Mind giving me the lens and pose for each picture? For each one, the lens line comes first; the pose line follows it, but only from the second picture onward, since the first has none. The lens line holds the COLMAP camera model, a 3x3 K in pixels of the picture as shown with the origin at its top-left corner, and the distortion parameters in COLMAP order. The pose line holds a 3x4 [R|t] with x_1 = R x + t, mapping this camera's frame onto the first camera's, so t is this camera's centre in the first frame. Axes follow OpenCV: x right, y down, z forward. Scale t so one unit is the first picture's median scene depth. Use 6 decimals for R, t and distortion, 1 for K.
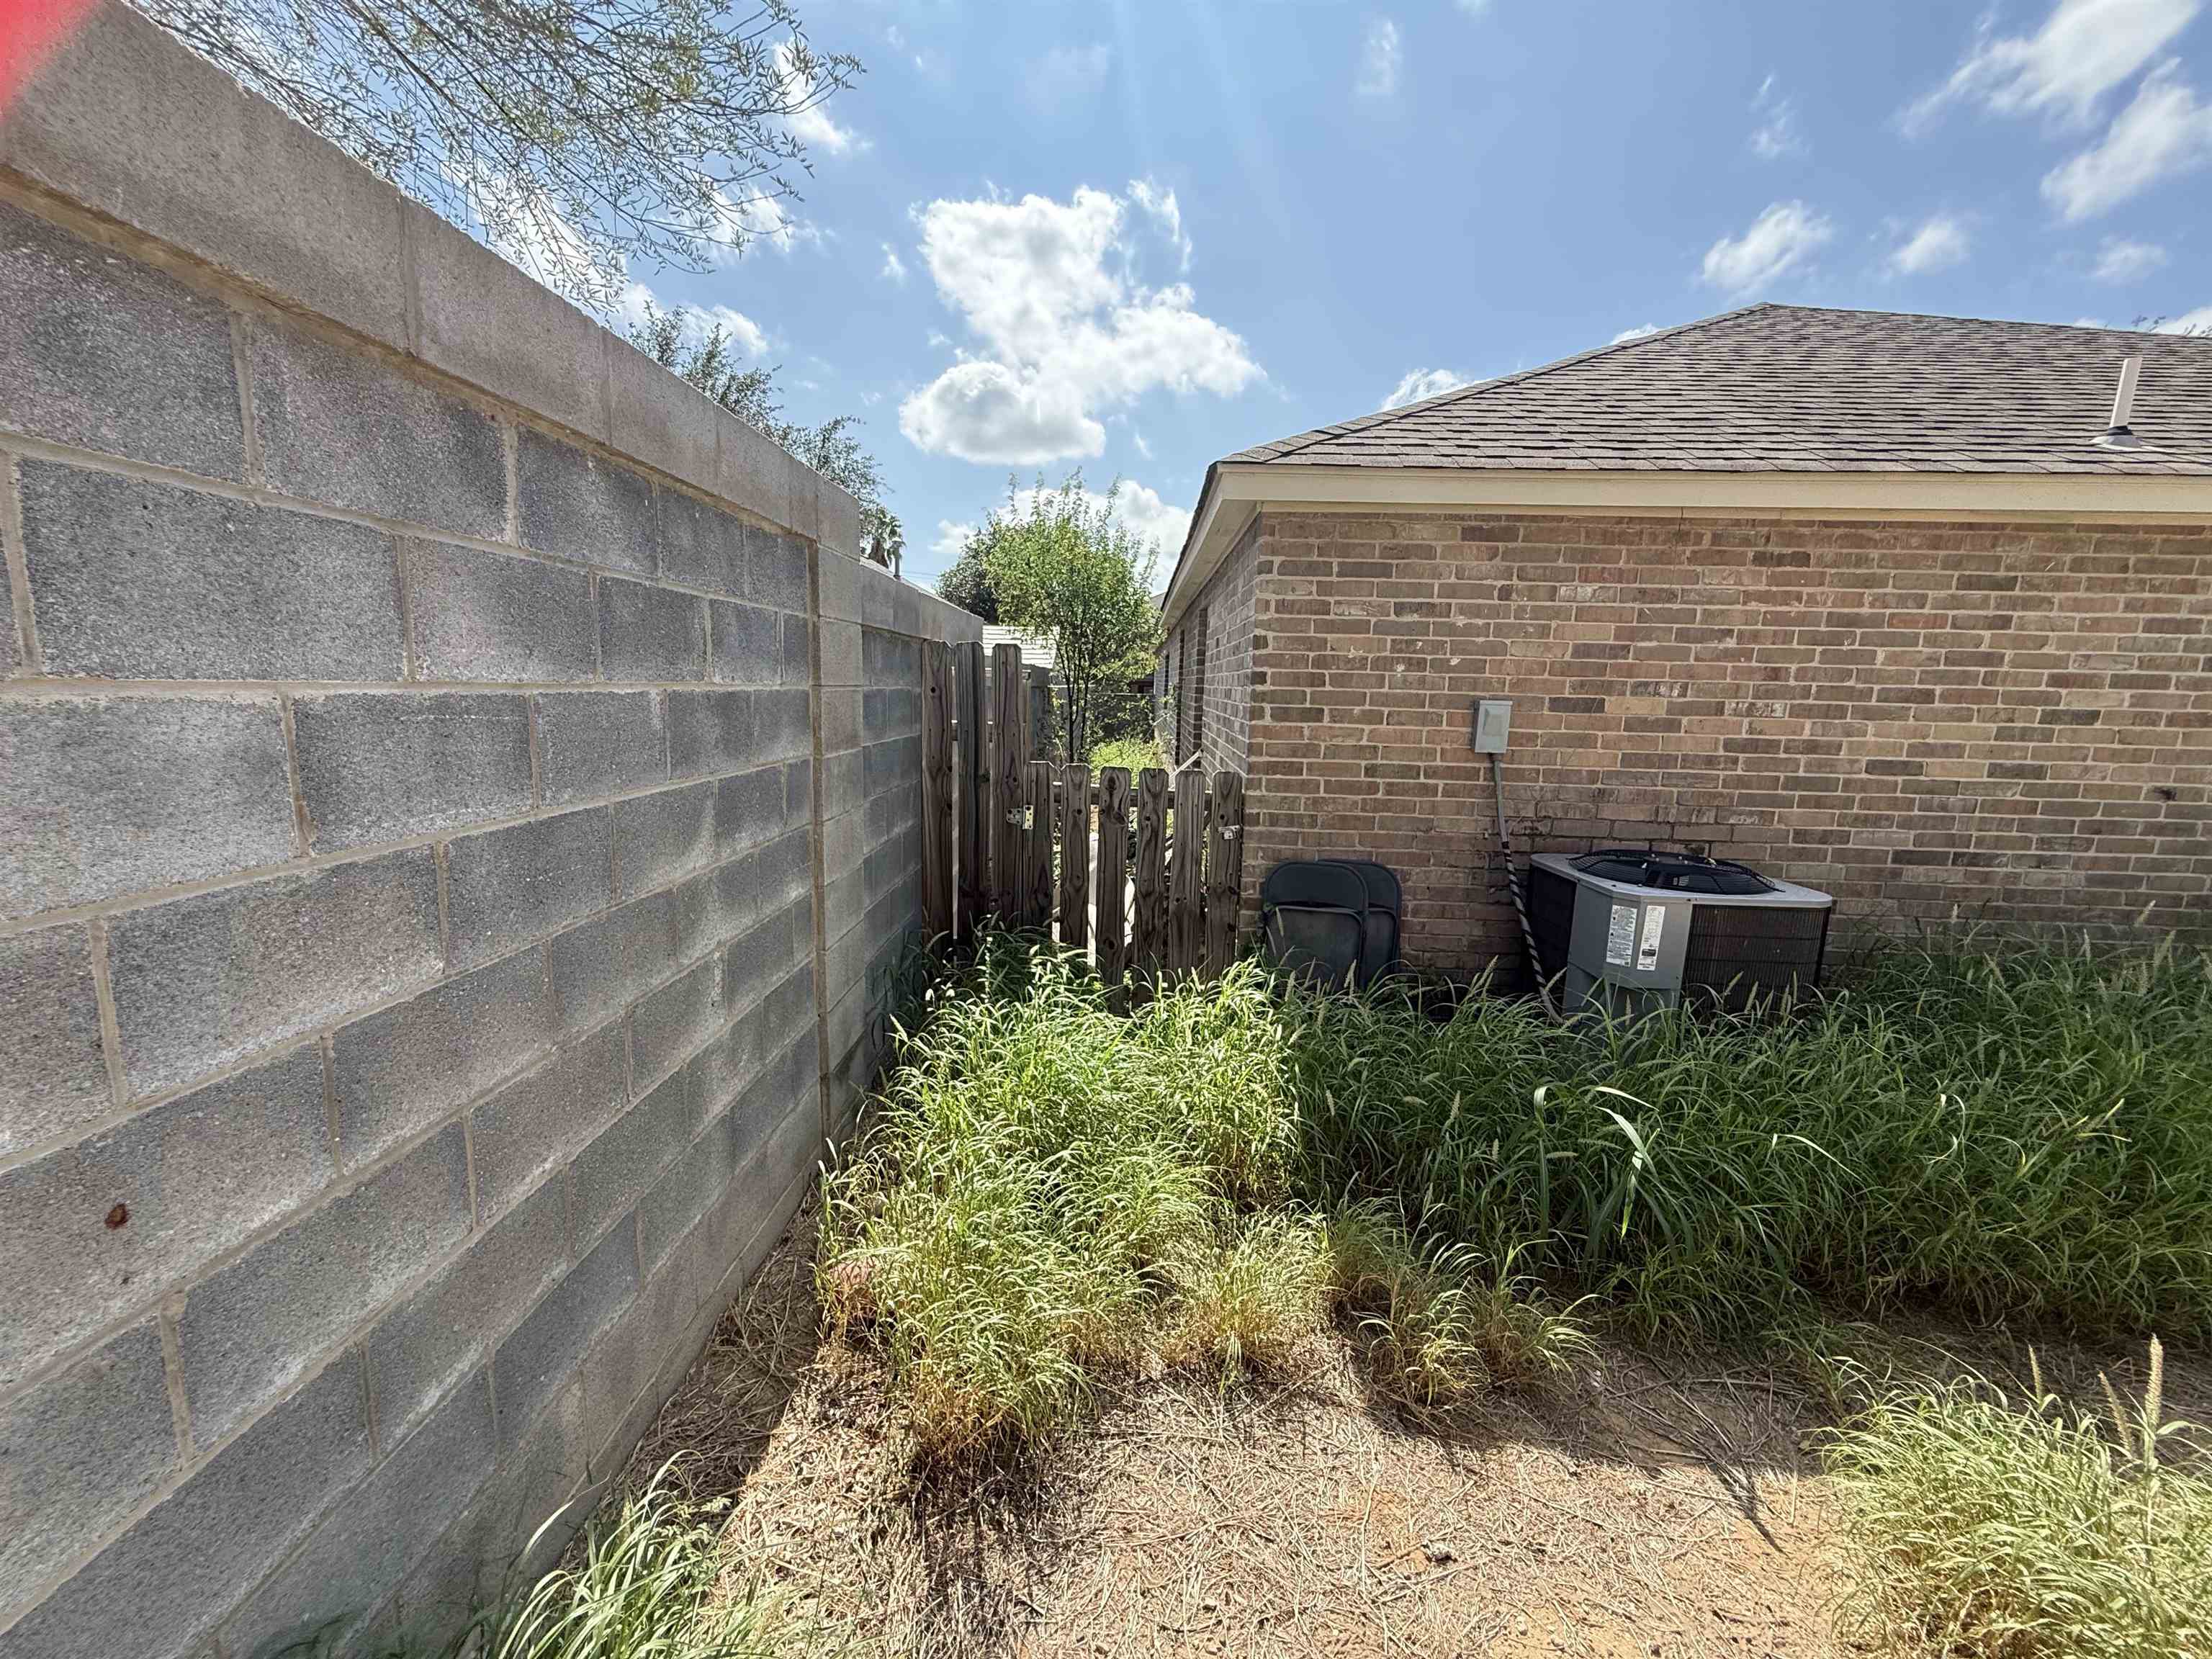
lens RADIAL K [[882.1, 0, 1104.1], [0, 882.1, 831.5], [0, 0, 1]] dist [0.001161, -0.000295]
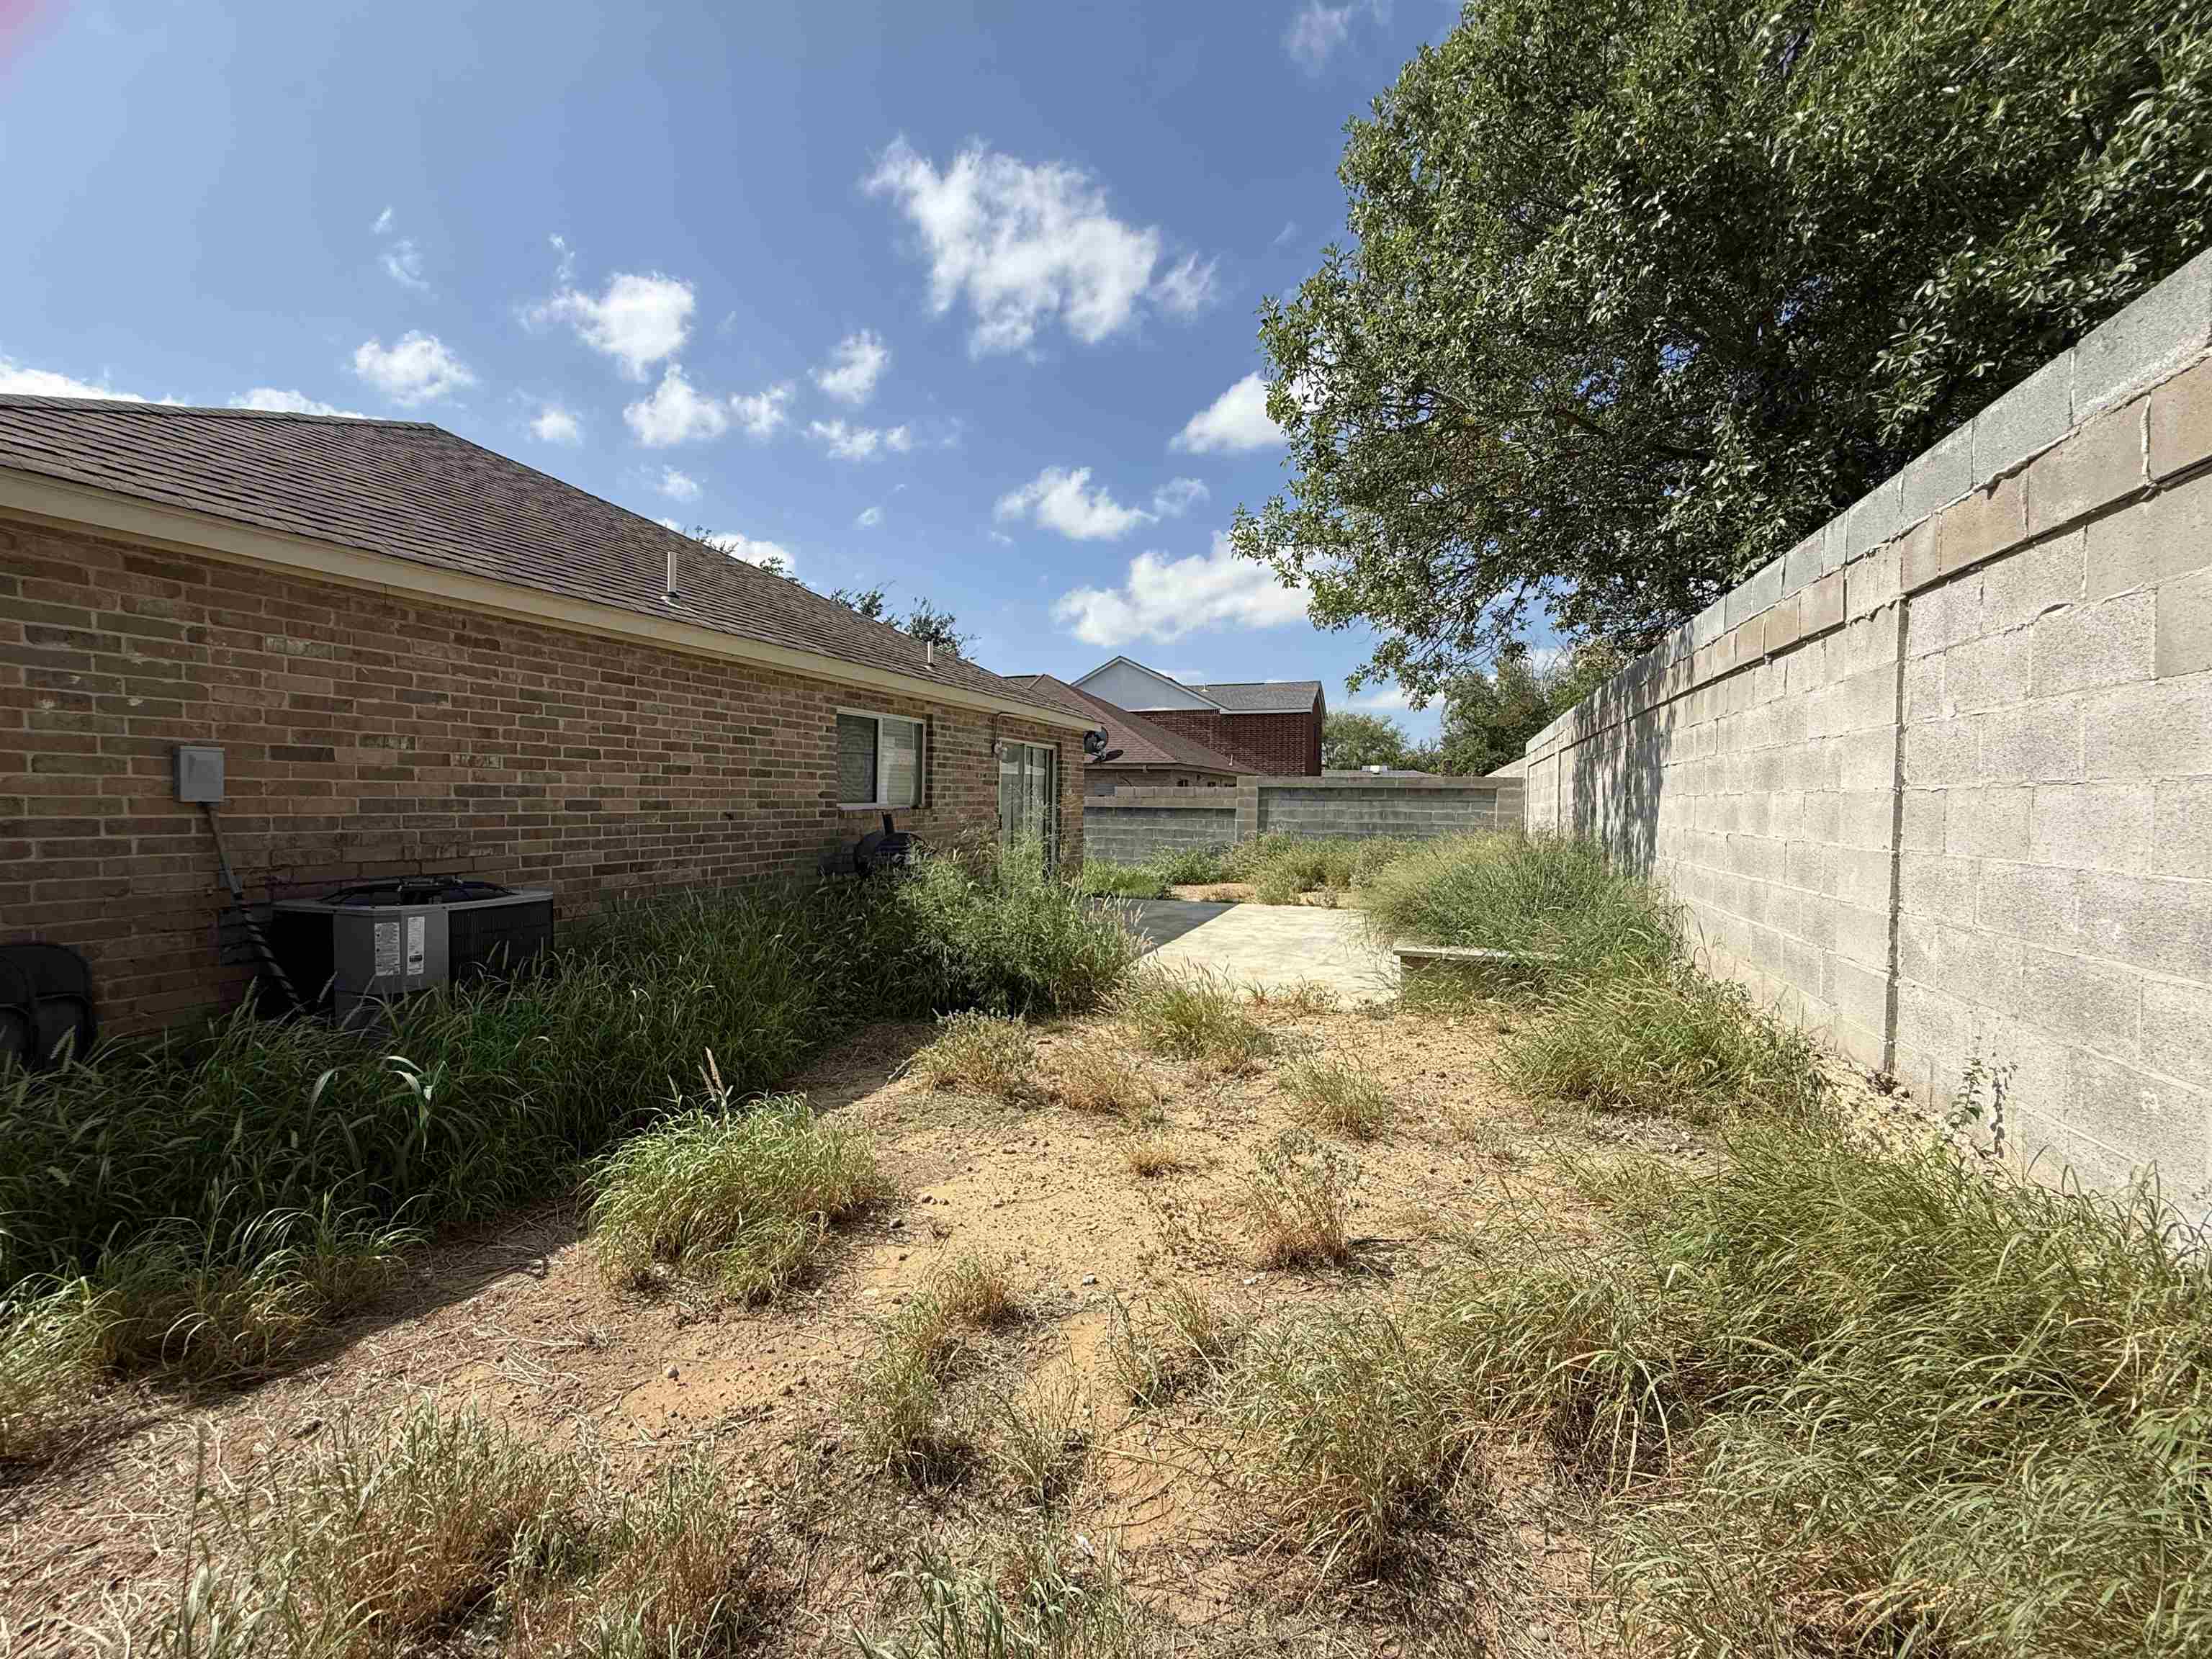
lens RADIAL K [[878.2, 0, 1100.1], [0, 878.2, 830.7], [0, 0, 1]] dist [0.000026, 0.000011]
pose [[0.323206, -0.054846, 0.944738, -0.138782], [0.154166, 0.988034, 0.004618, 0.085321], [-0.933687, 0.144154, 0.327794, -0.193779]]
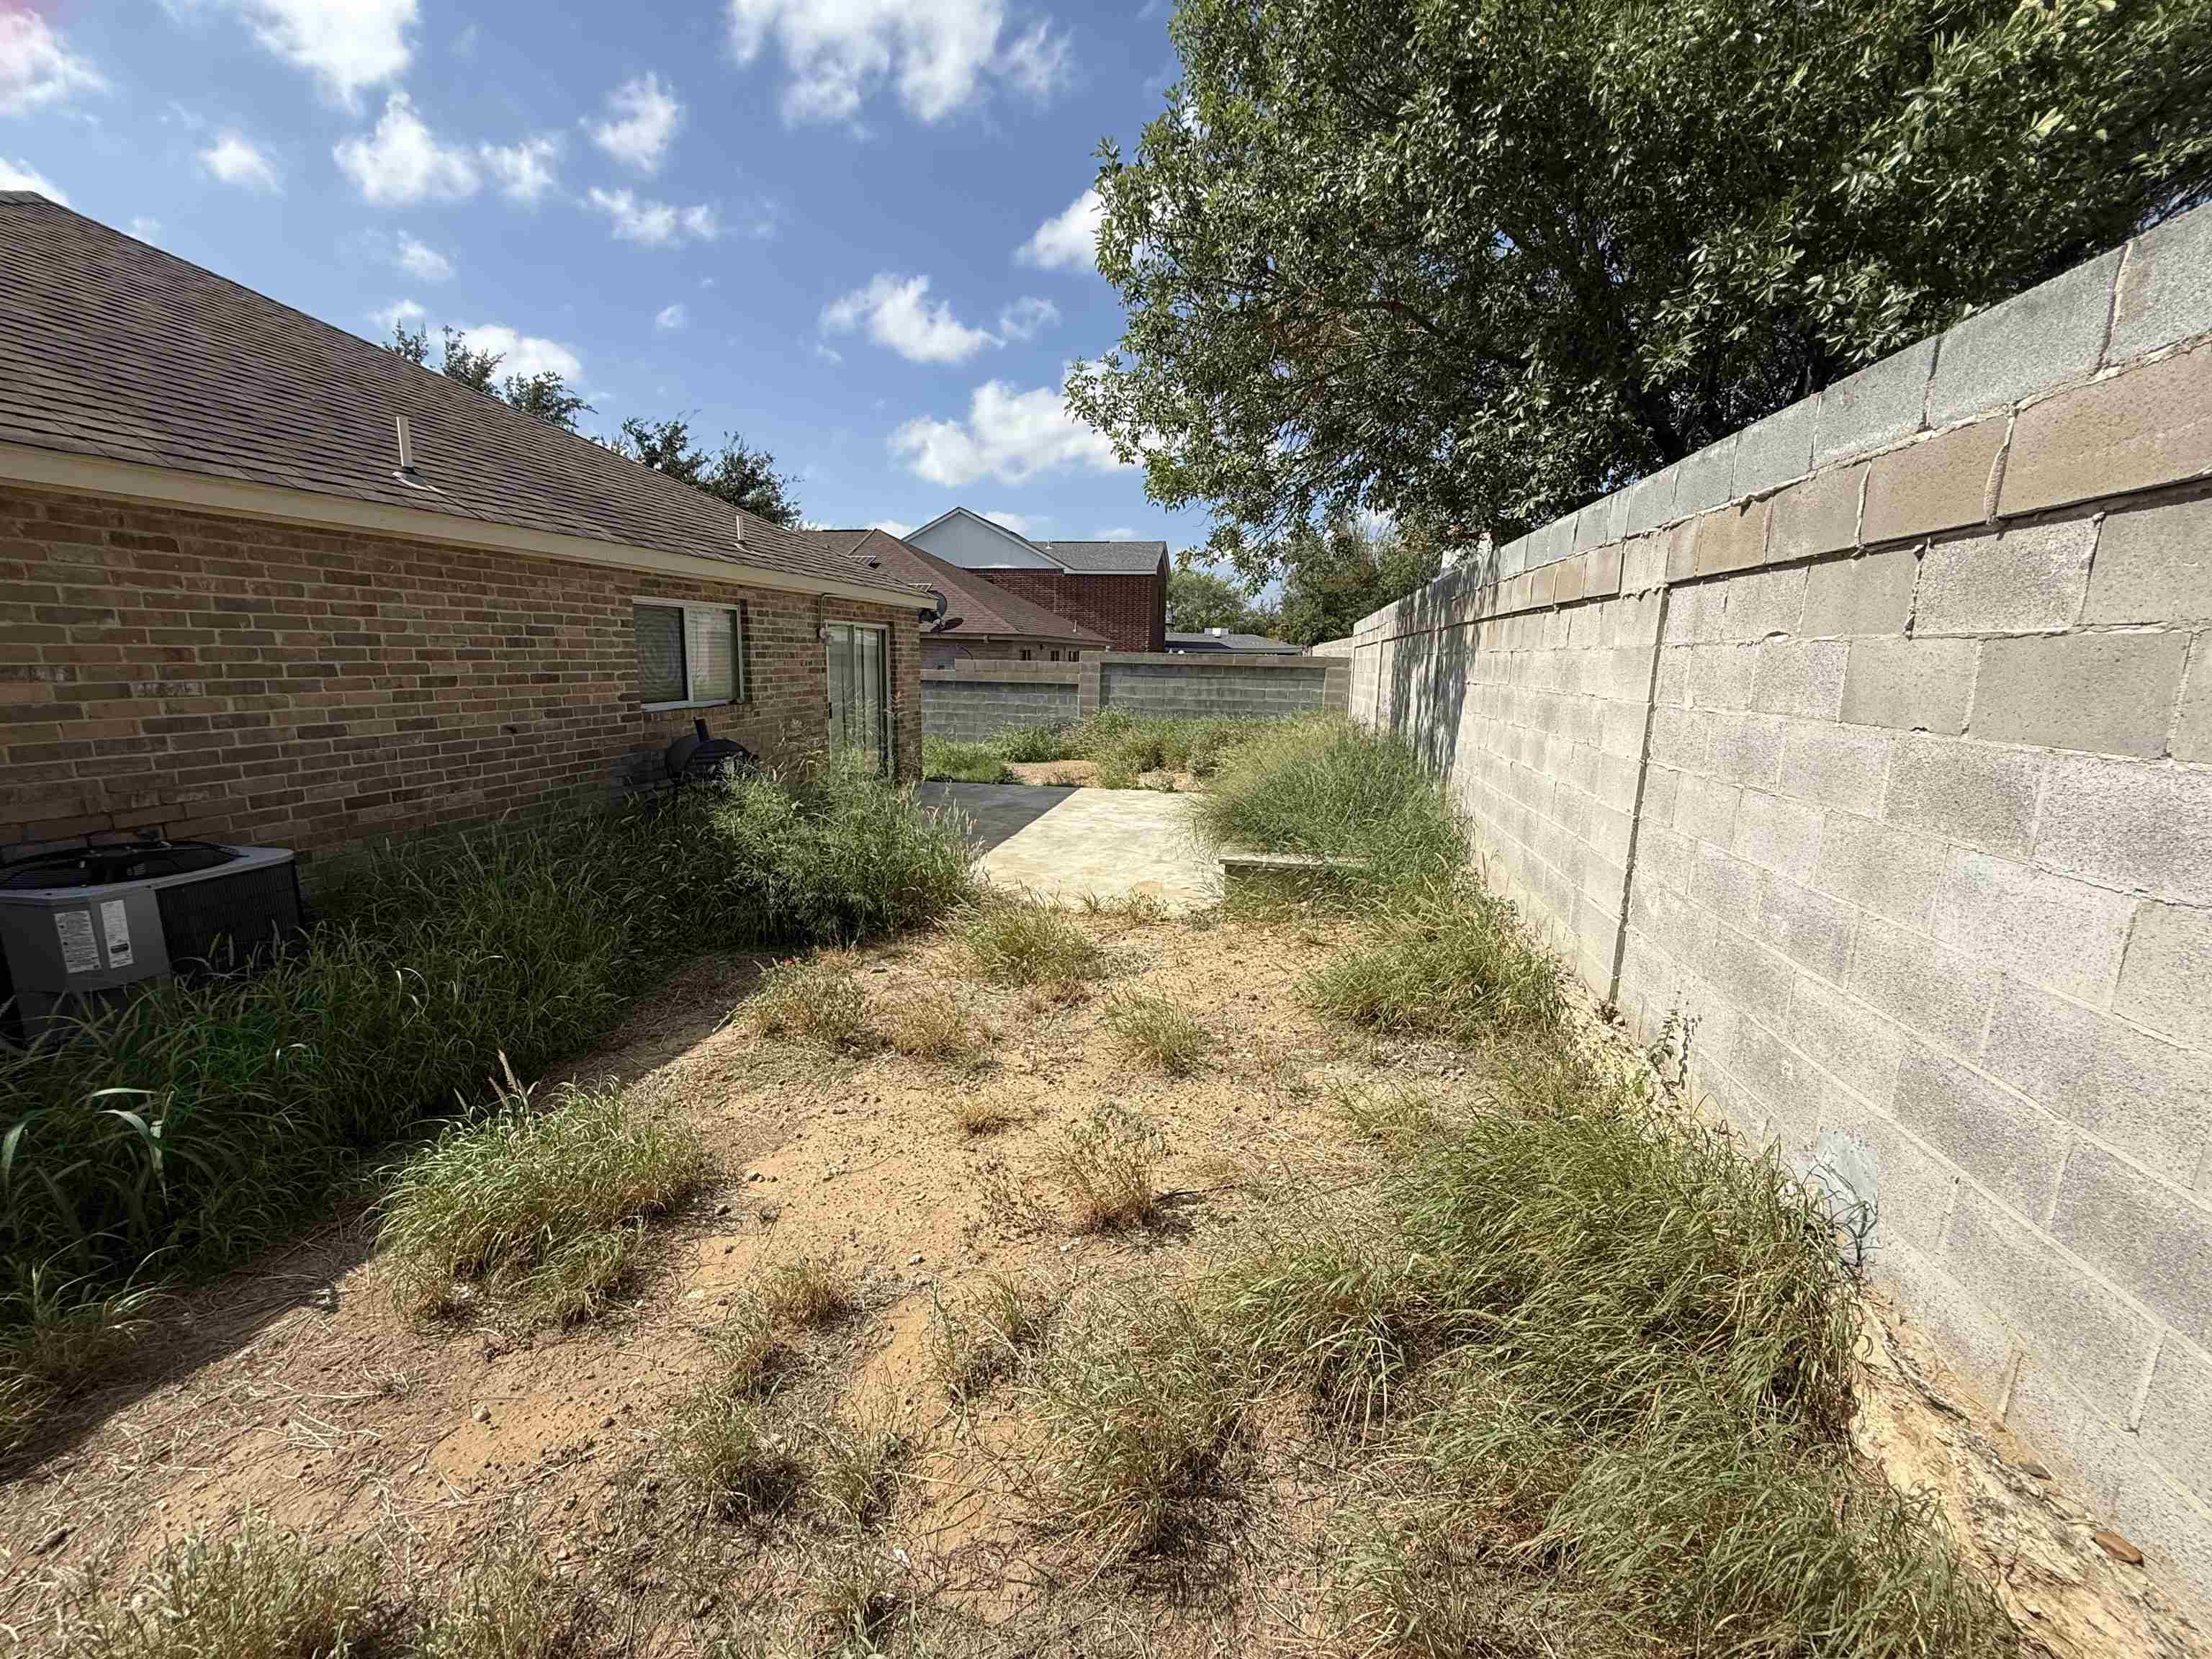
lens RADIAL K [[878.2, 0, 1100.1], [0, 878.2, 830.7], [0, 0, 1]] dist [0.000026, 0.000011]
pose [[0.156141, -0.215405, 0.963961, -0.112281], [0.148788, 0.969924, 0.192637, -0.014817], [-0.976464, 0.113347, 0.183495, -0.227906]]
